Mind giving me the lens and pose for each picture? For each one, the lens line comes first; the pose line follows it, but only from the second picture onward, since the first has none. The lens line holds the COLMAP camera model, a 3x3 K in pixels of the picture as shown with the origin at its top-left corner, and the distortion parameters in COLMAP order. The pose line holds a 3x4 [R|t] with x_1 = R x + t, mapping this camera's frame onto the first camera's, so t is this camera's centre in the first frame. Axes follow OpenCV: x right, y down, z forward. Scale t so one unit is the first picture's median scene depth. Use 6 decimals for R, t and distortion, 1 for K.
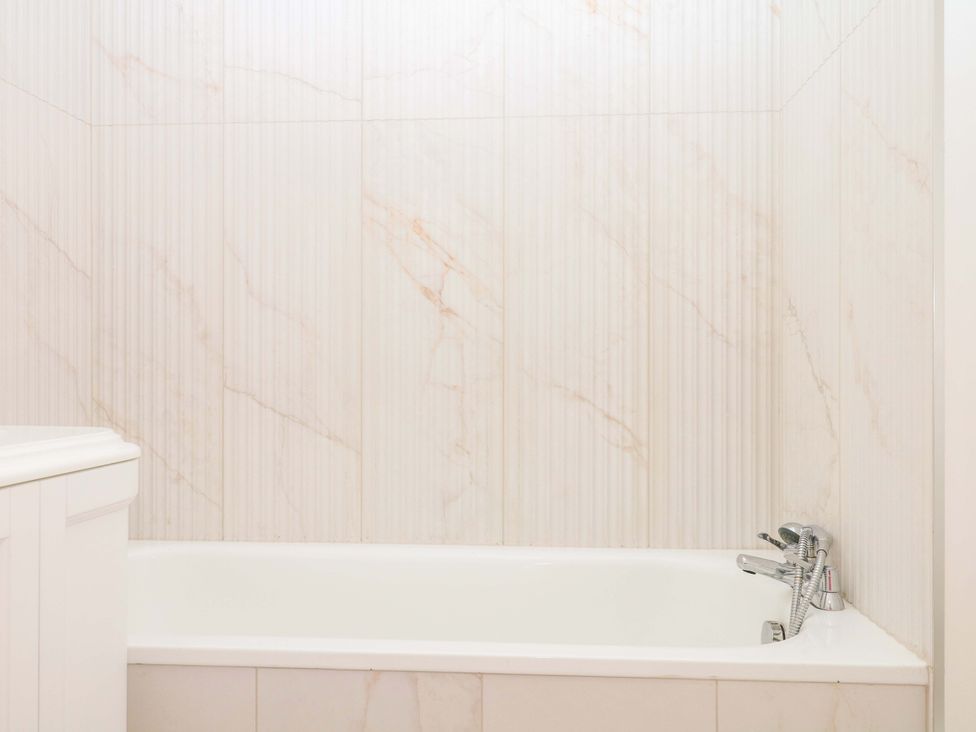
lens RADIAL K [[787.0, 0, 488.0], [0, 787.0, 366.0], [0, 0, 1]] dist [0.042757, -0.070533]
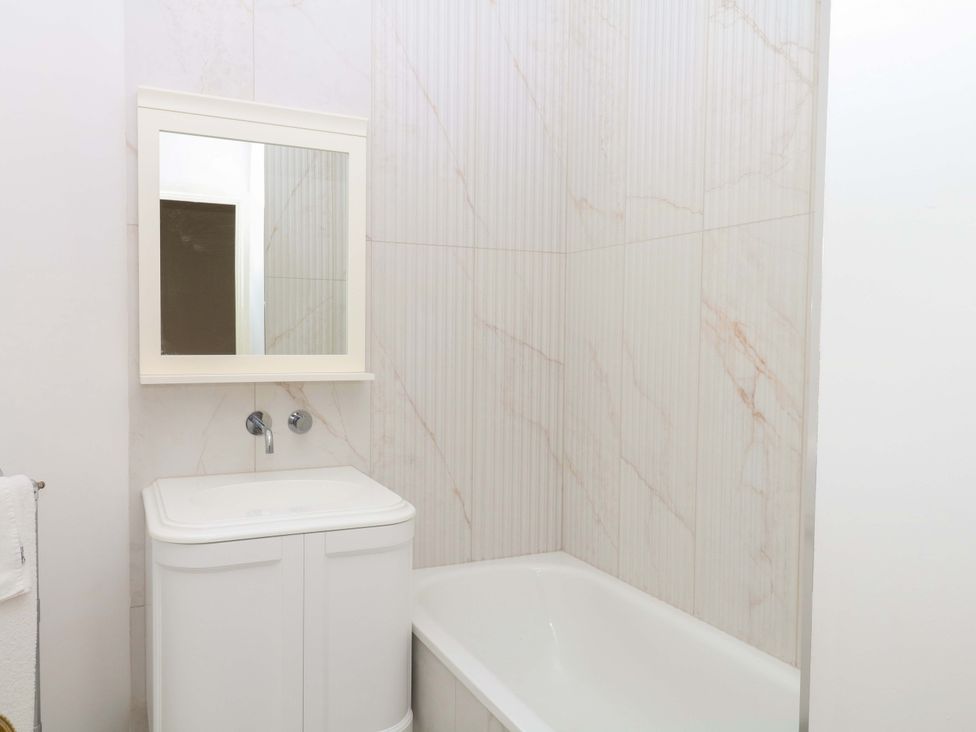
lens RADIAL K [[787.0, 0, 488.0], [0, 787.0, 366.0], [0, 0, 1]] dist [0.042757, -0.070533]
pose [[0.490513, 0.044399, -0.870302, 0.648547], [-0.007357, 0.998877, 0.046812, -0.175671], [0.871403, -0.016559, 0.490288, 0.212448]]
